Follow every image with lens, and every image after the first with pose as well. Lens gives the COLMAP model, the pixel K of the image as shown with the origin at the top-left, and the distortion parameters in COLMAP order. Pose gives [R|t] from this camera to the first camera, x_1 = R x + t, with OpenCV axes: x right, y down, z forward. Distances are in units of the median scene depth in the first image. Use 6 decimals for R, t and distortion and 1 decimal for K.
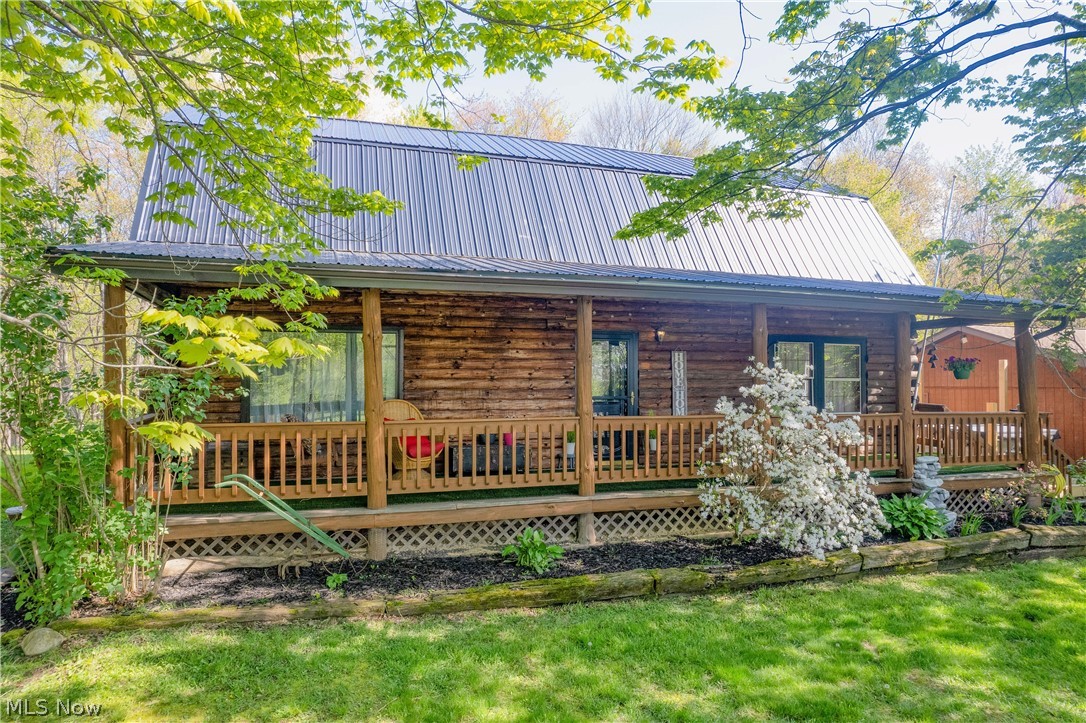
lens RADIAL K [[689.8, 0, 543.0], [0, 689.8, 361.5], [0, 0, 1]] dist [-0.062868, 0.048753]
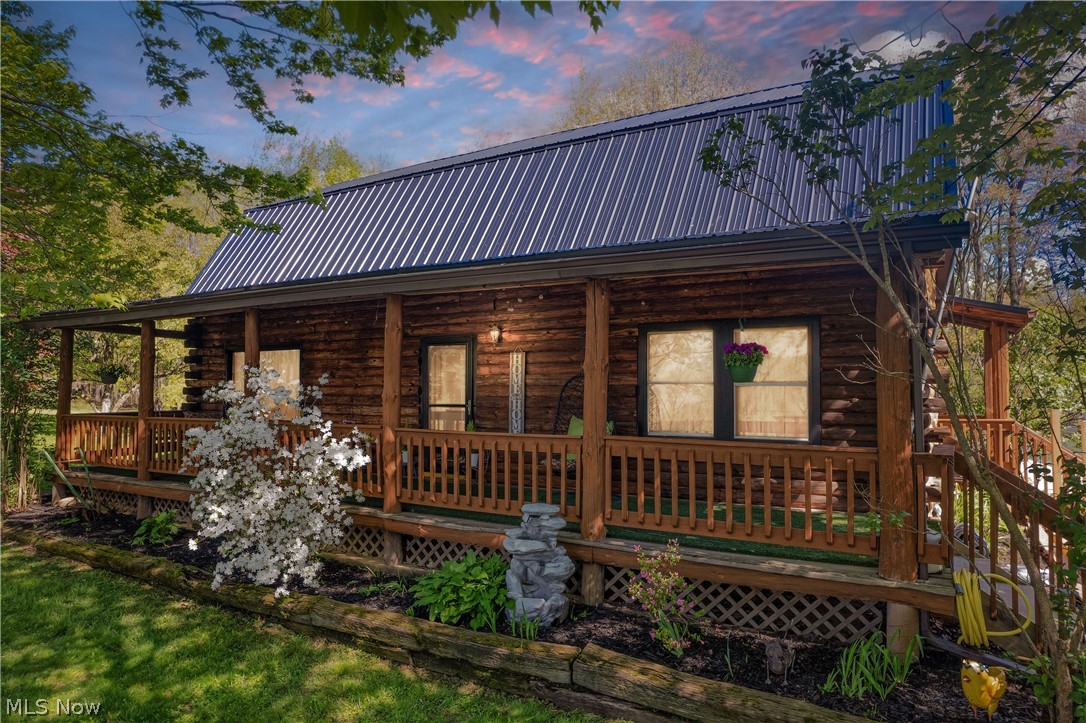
lens RADIAL K [[689.8, 0, 543.0], [0, 689.8, 361.5], [0, 0, 1]] dist [-0.062868, 0.048753]
pose [[0.658392, -0.032992, -0.751951, 1.030083], [0.020687, 0.999455, -0.025738, 0.022042], [0.752391, 0.001390, 0.658716, 0.561117]]
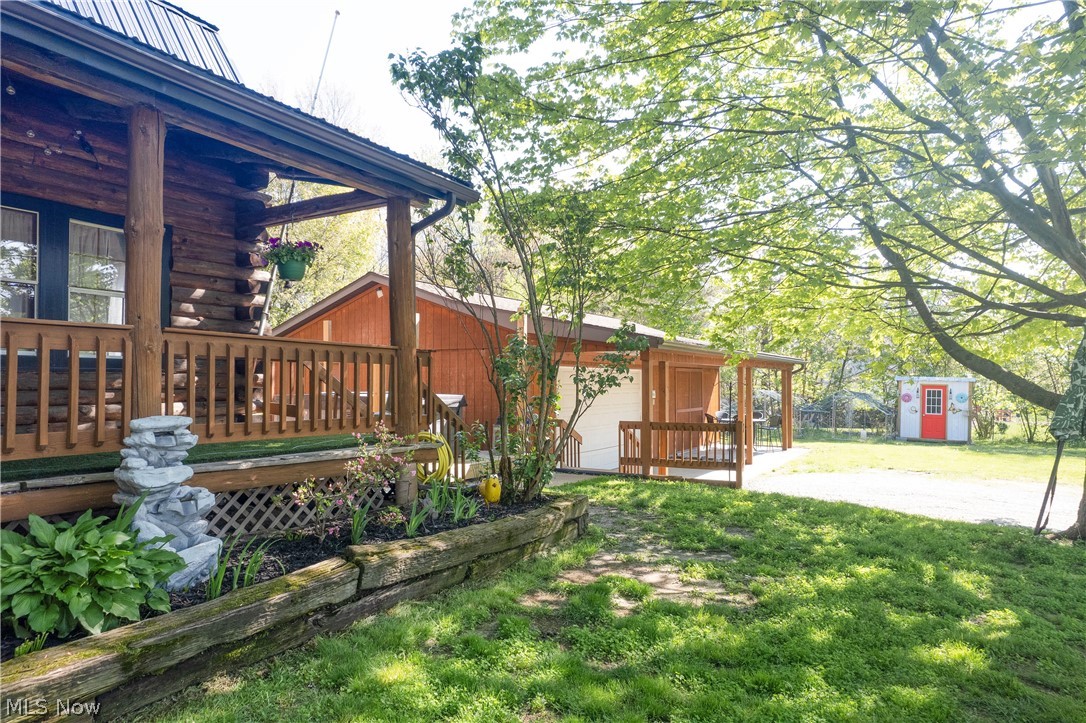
lens RADIAL K [[689.8, 0, 543.0], [0, 689.8, 361.5], [0, 0, 1]] dist [-0.062868, 0.048753]
pose [[0.751675, 0.018870, 0.659264, 0.450099], [-0.020130, 0.999781, -0.005665, 0.098987], [-0.659227, -0.009013, 0.751890, 0.499271]]
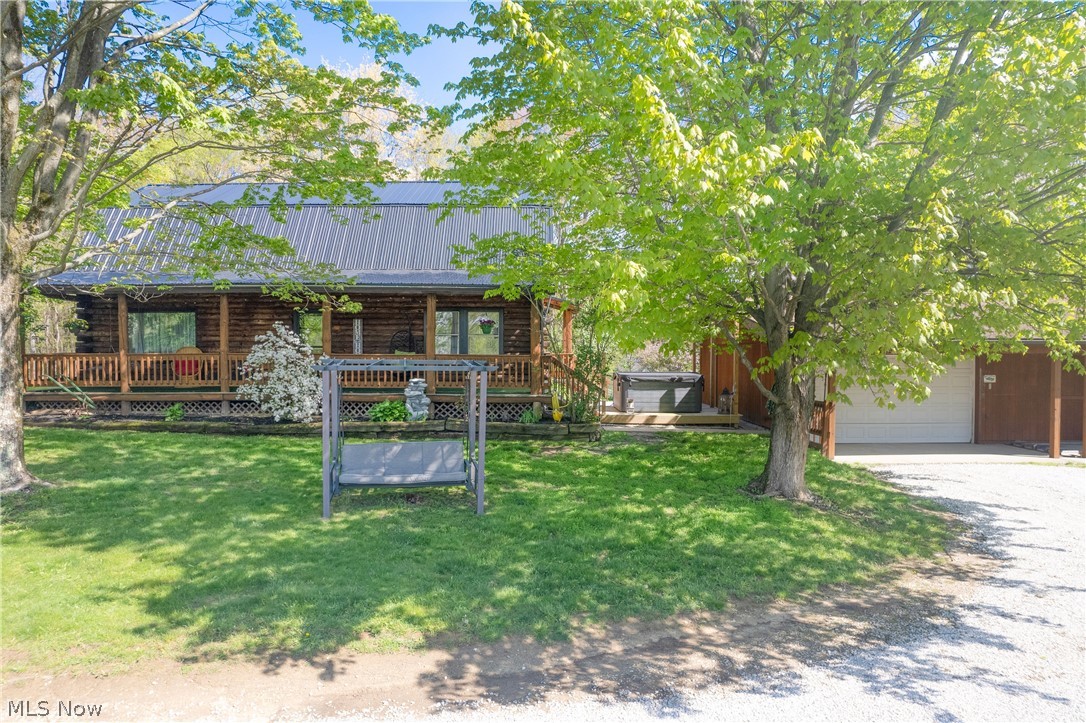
lens RADIAL K [[689.8, 0, 543.0], [0, 689.8, 361.5], [0, 0, 1]] dist [-0.062868, 0.048753]
pose [[0.951973, 0.004817, -0.306144, 1.359297], [0.008608, 0.999060, 0.042486, 0.025480], [0.306060, -0.043081, 0.951037, -0.530232]]
